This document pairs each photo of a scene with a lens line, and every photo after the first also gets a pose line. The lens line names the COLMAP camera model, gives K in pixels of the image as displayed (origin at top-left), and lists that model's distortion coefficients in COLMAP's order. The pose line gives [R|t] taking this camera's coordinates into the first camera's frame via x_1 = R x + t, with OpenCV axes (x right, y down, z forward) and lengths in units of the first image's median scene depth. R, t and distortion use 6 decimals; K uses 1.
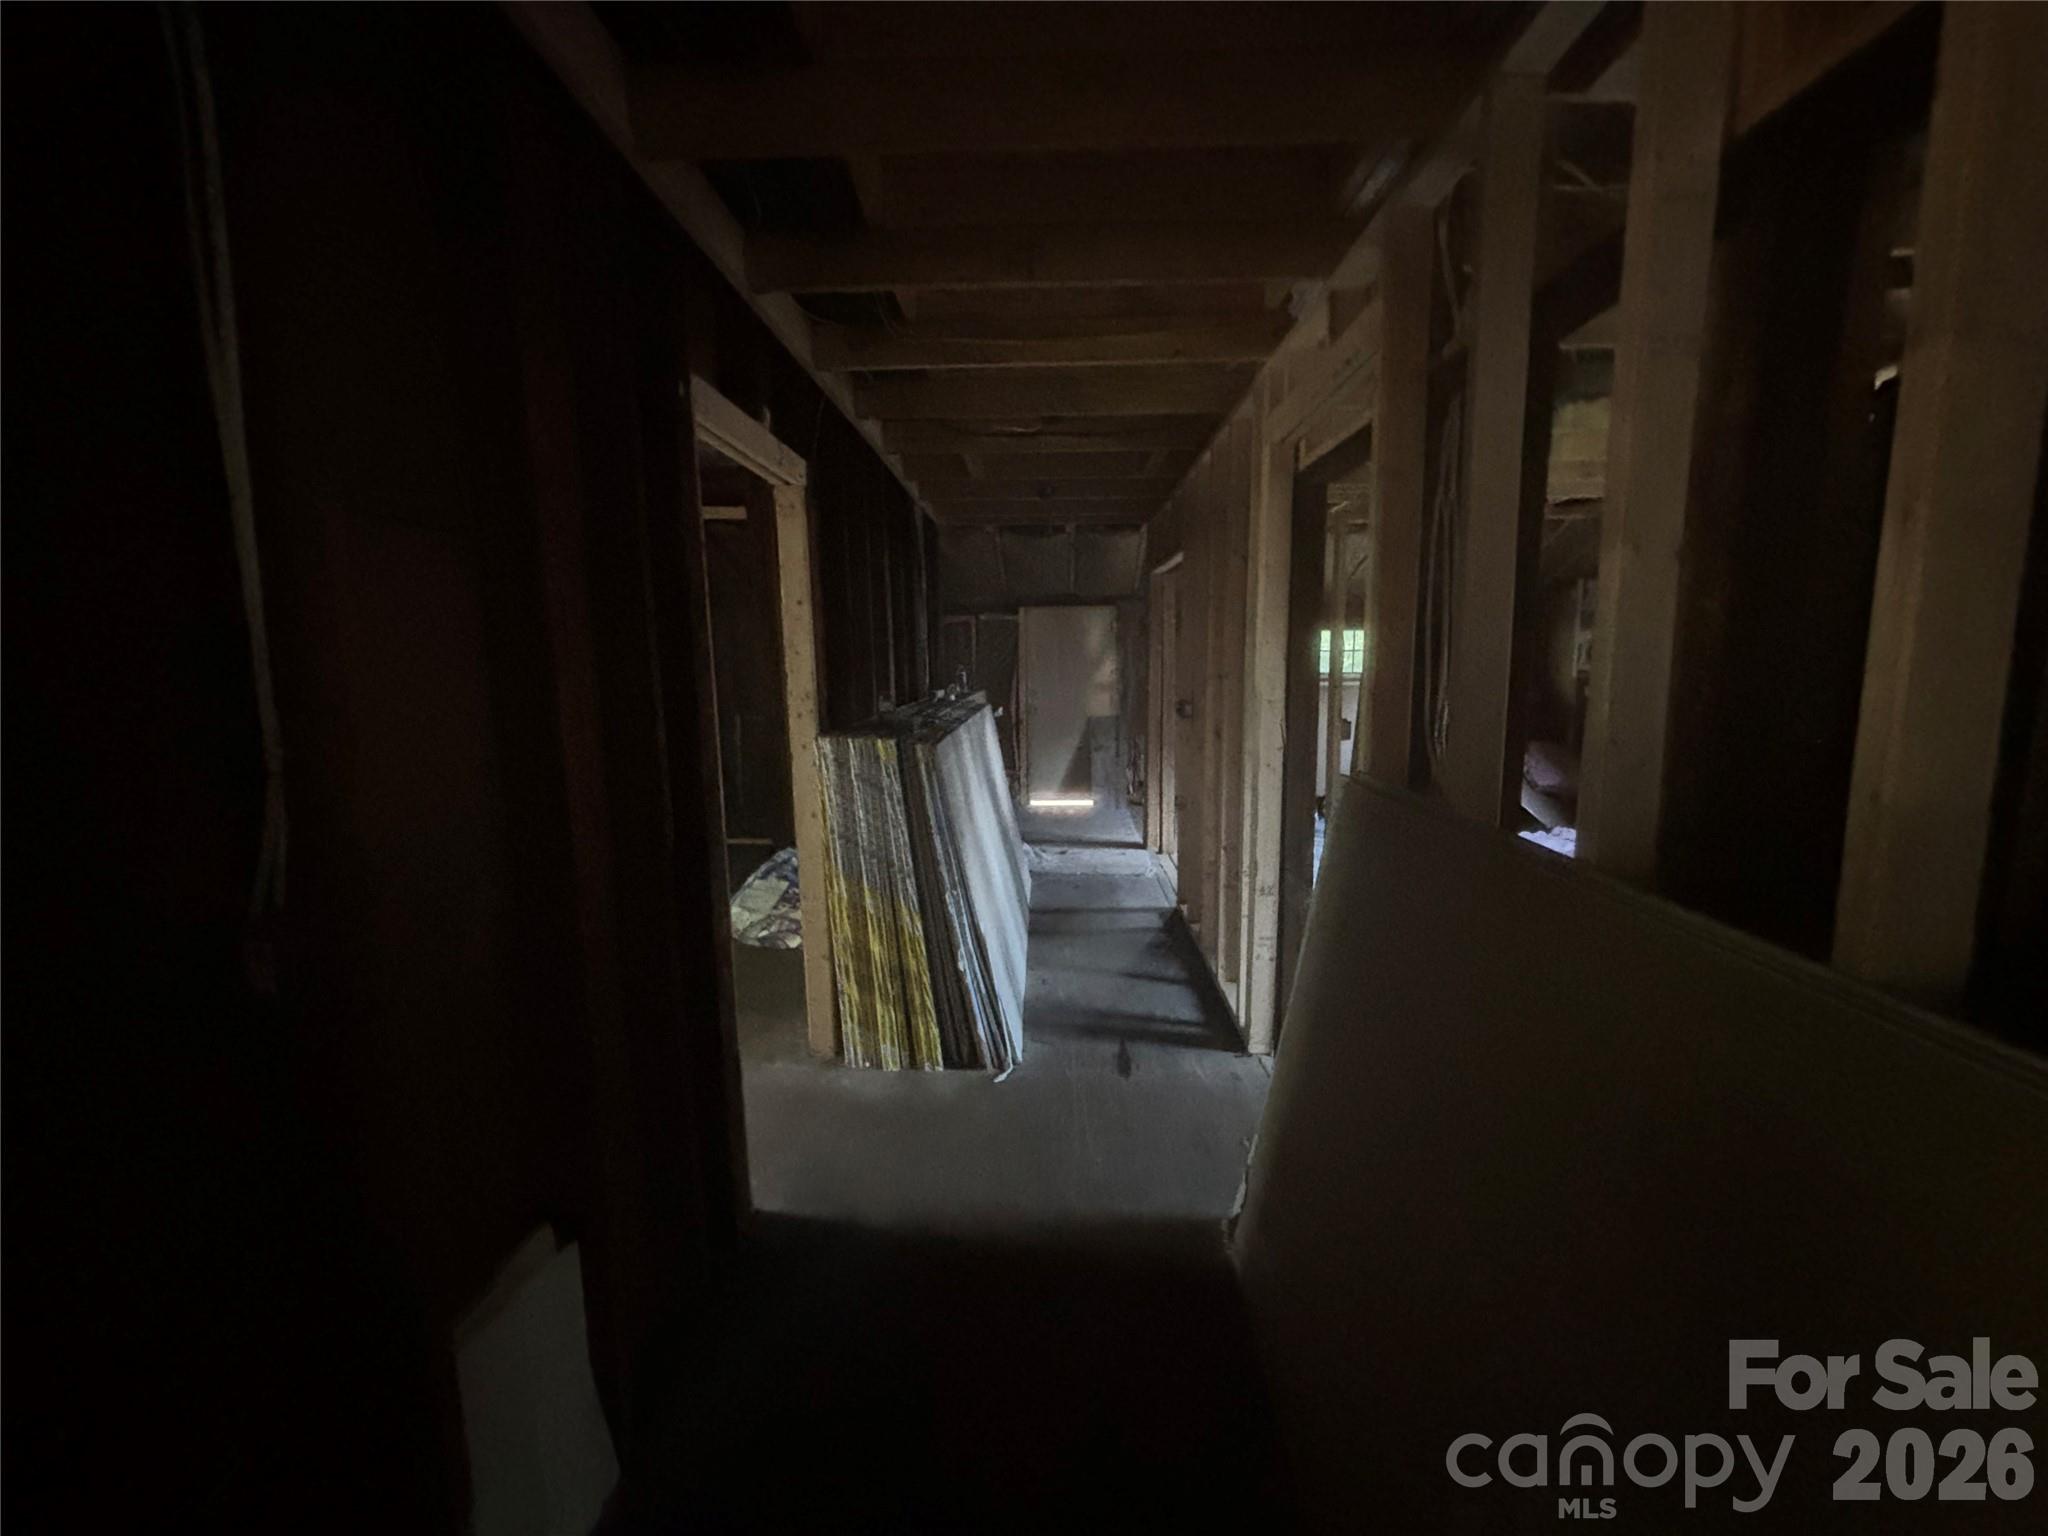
lens RADIAL K [[831.4, 0, 1021.9], [0, 831.4, 768.3], [0, 0, 1]] dist [-0.004064, -0.000834]
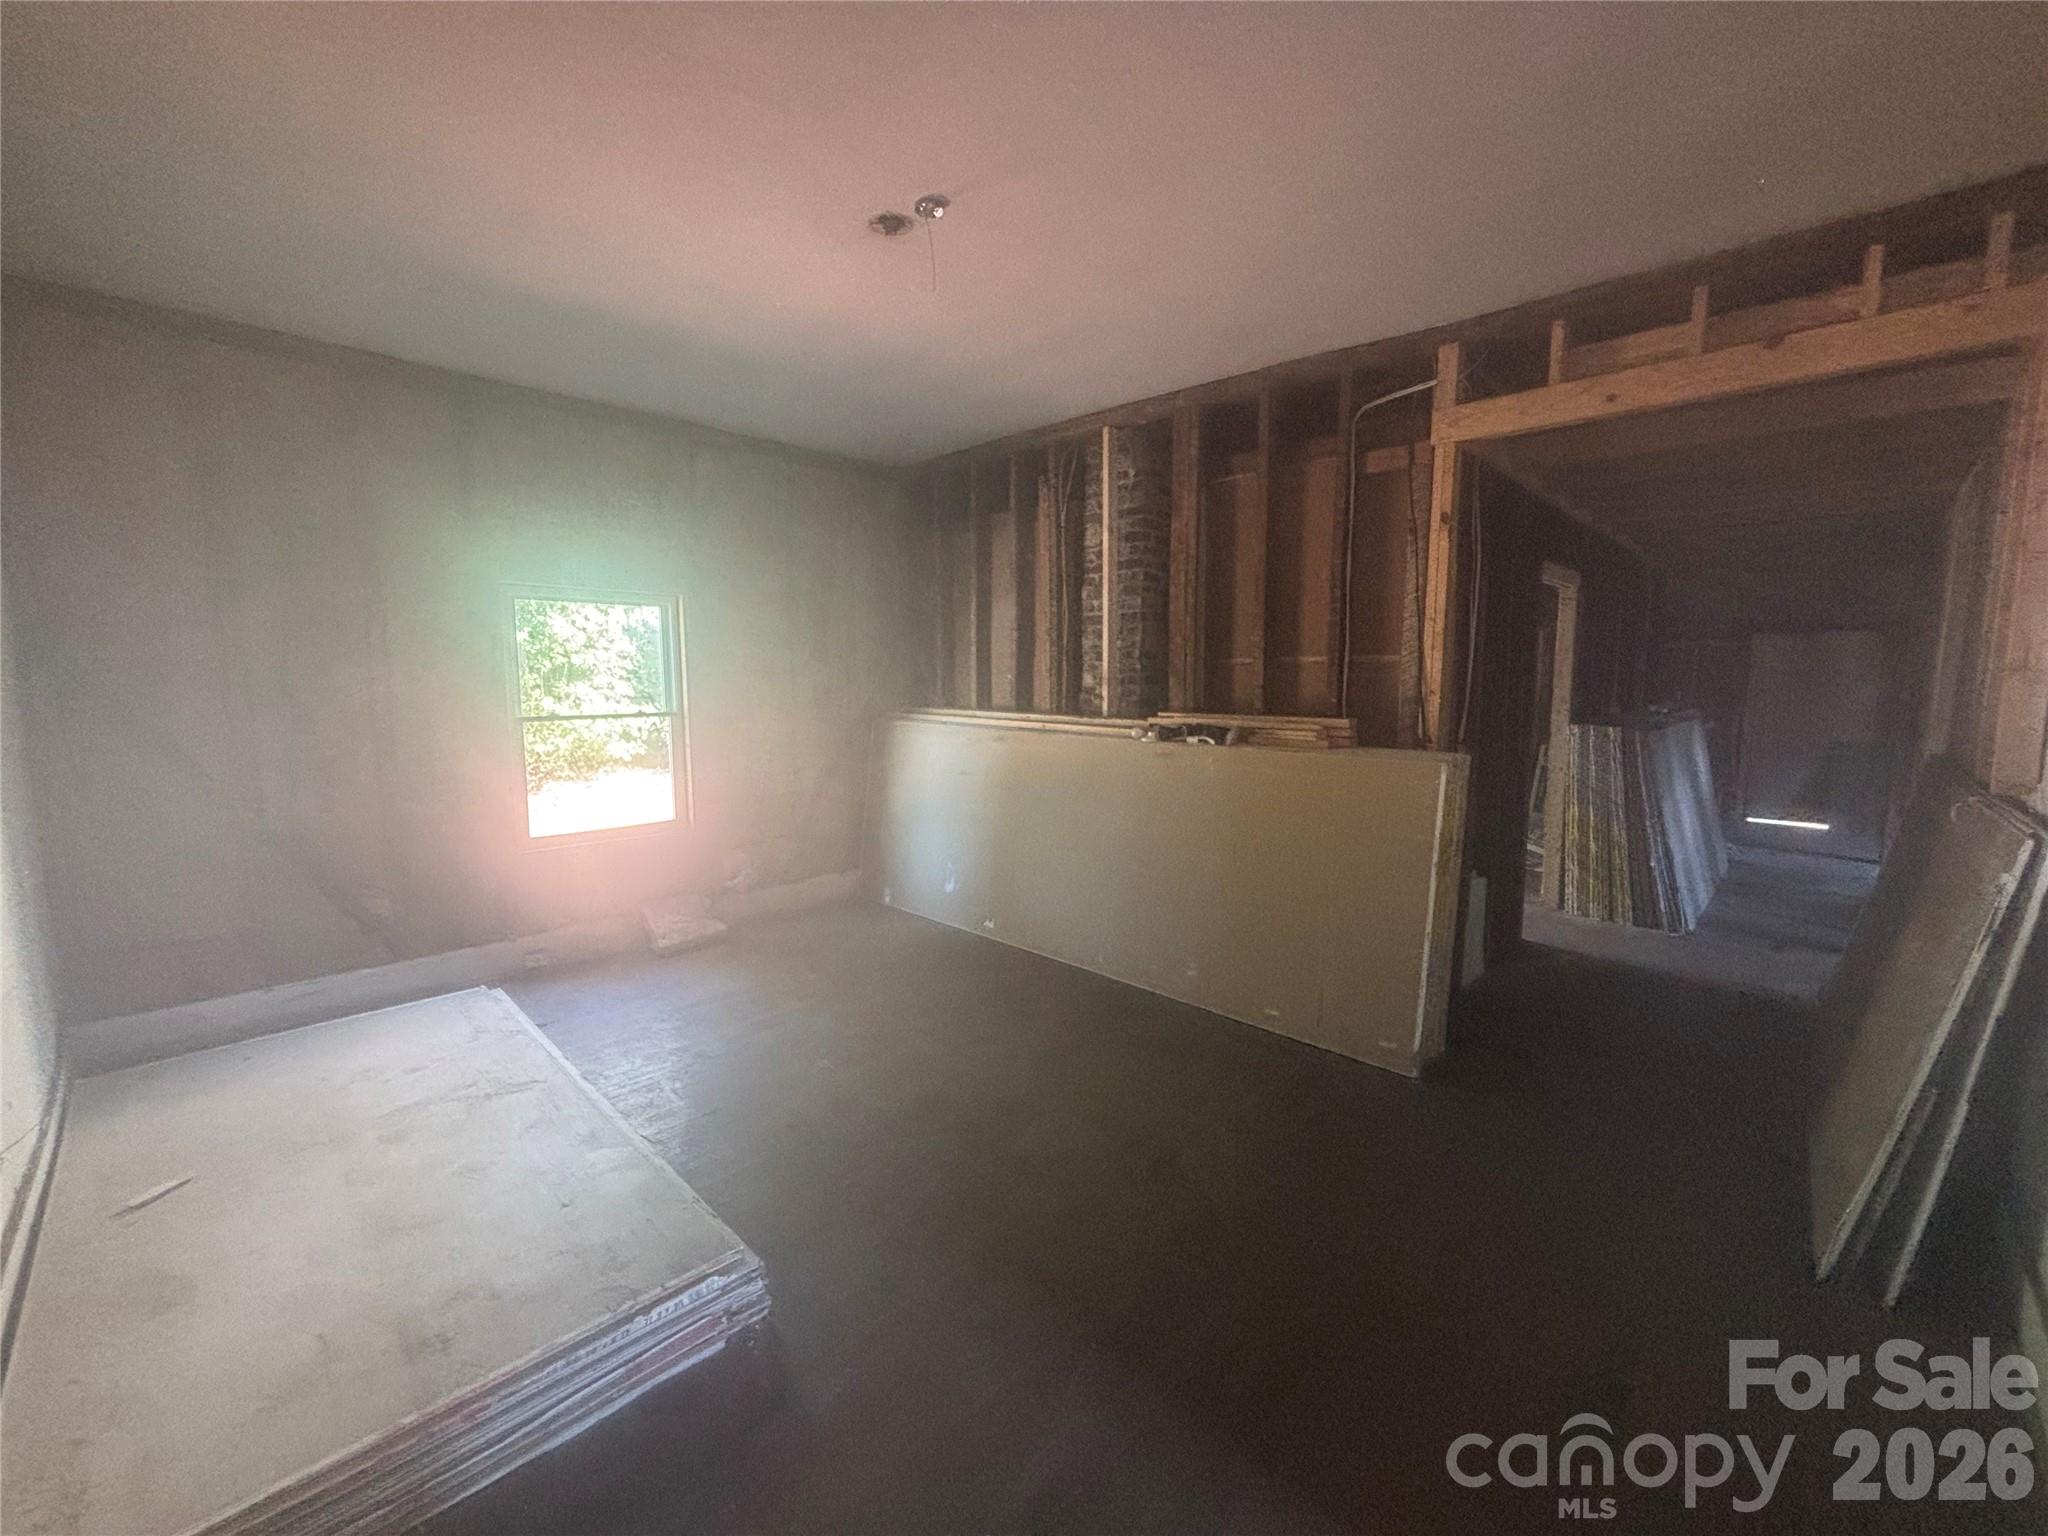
lens RADIAL K [[831.4, 0, 1021.9], [0, 831.4, 768.3], [0, 0, 1]] dist [-0.004064, -0.000834]
pose [[0.728075, 0.085105, -0.680194, 0.123074], [-0.104414, 0.994453, 0.012660, 0.154539], [0.677498, 0.061804, 0.732923, -1.108979]]
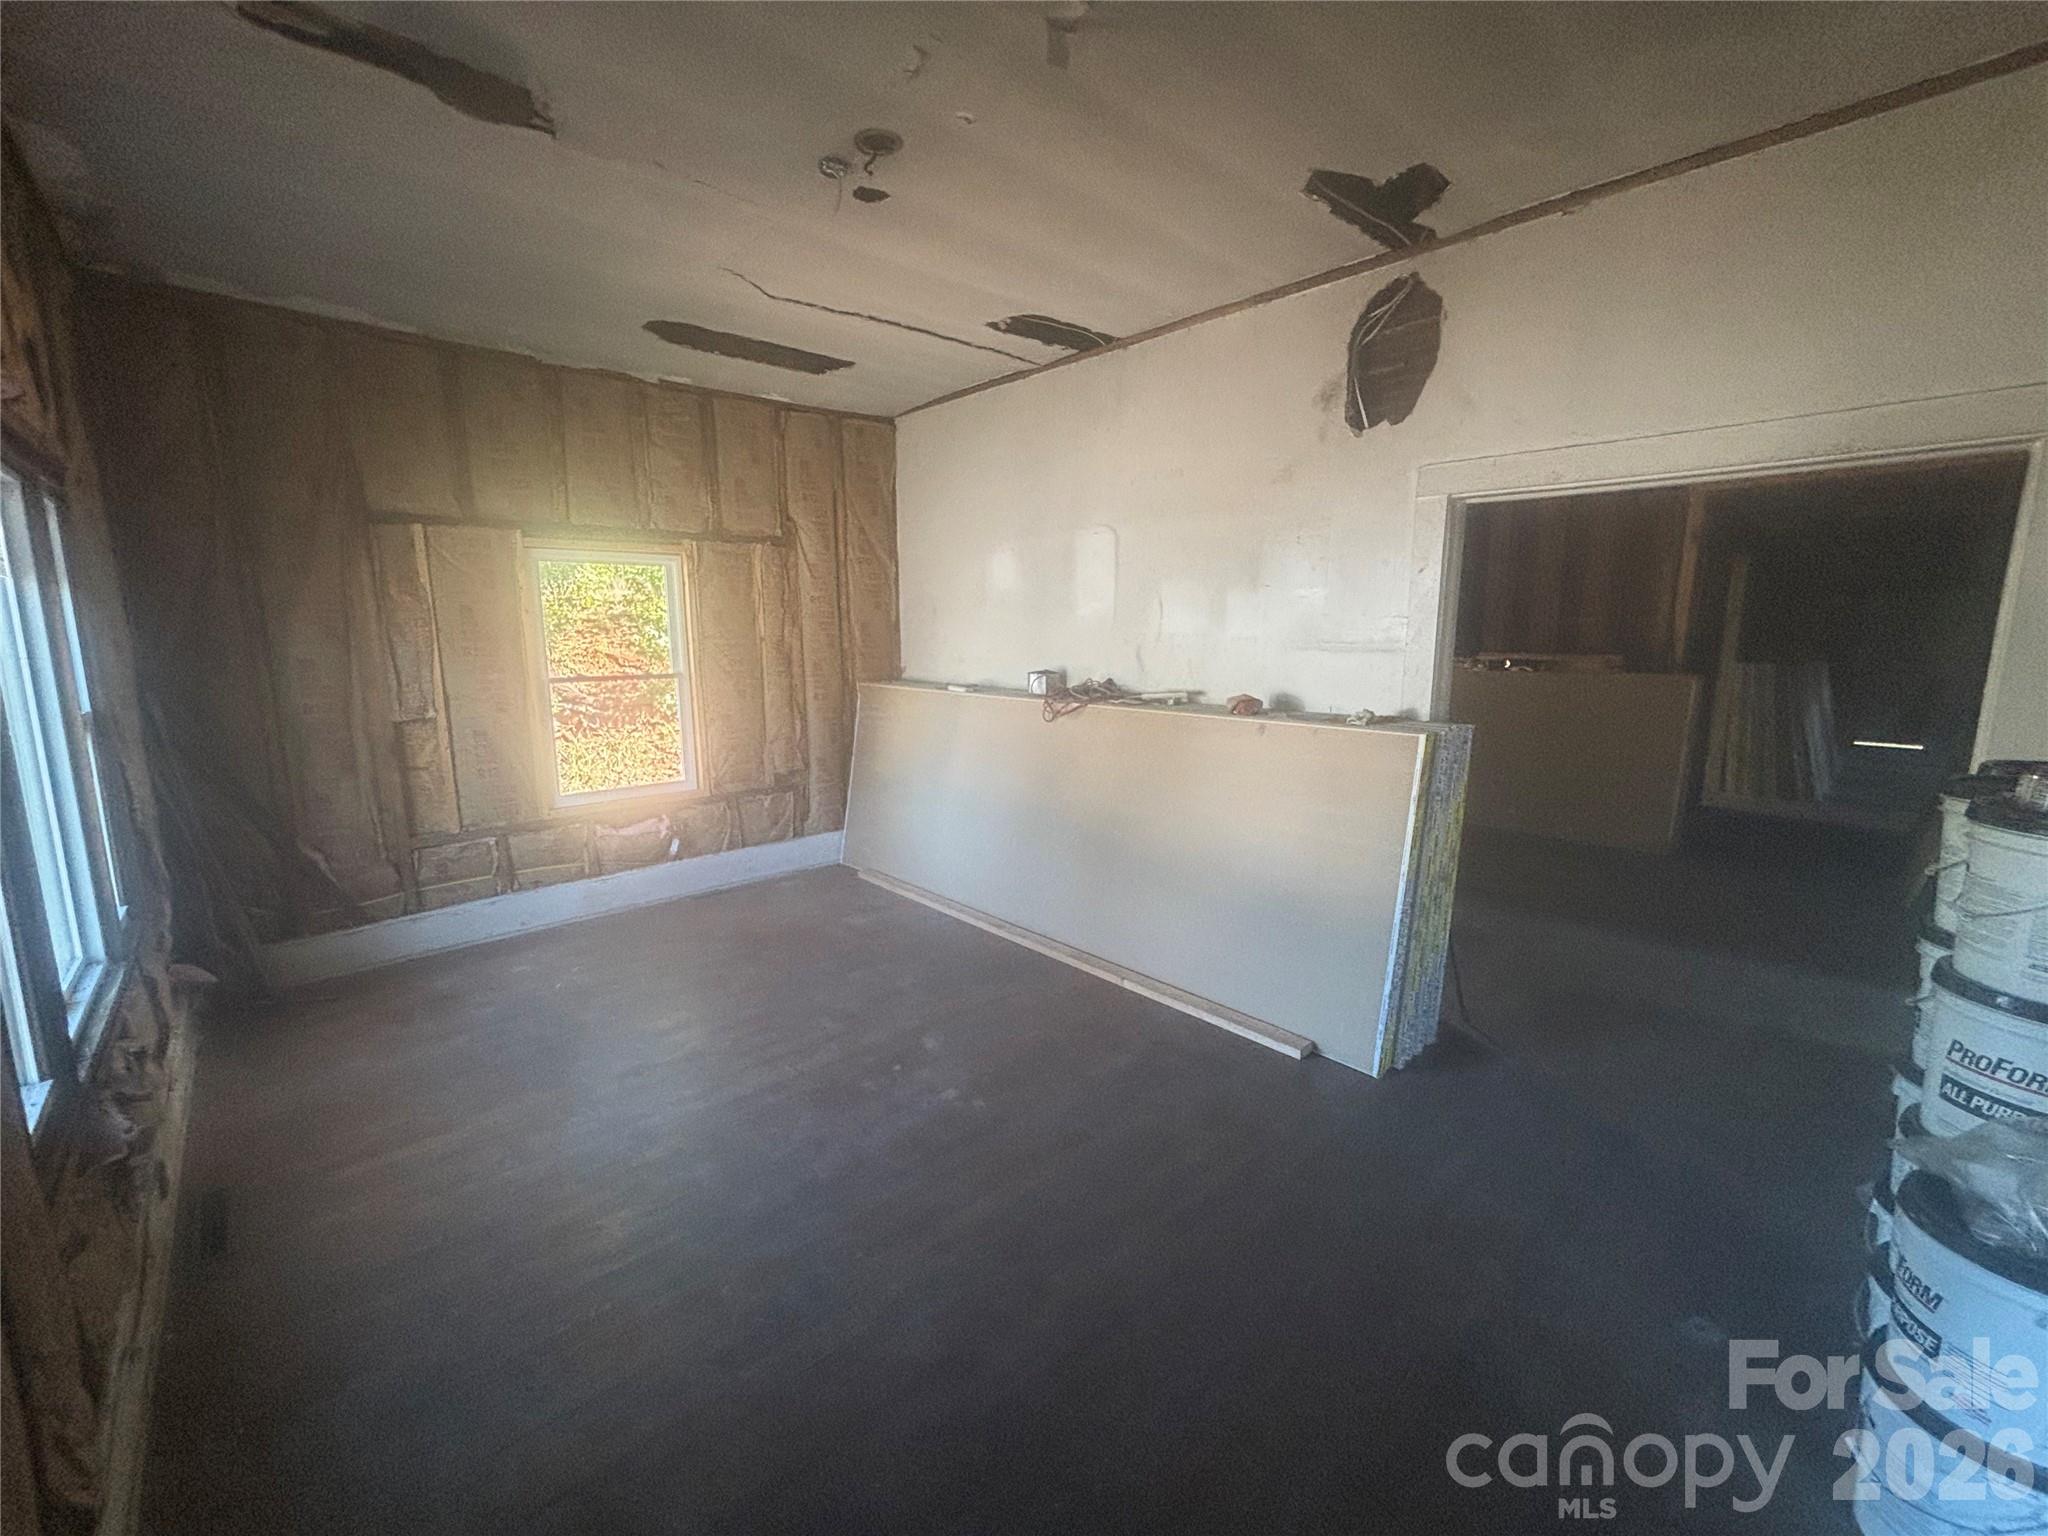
lens RADIAL K [[831.4, 0, 1021.9], [0, 831.4, 768.3], [0, 0, 1]] dist [-0.004064, -0.000834]
pose [[0.687371, 0.127105, -0.715098, 0.116676], [-0.106555, 0.991563, 0.073822, 0.329137], [0.718448, 0.025454, 0.695115, -2.361879]]
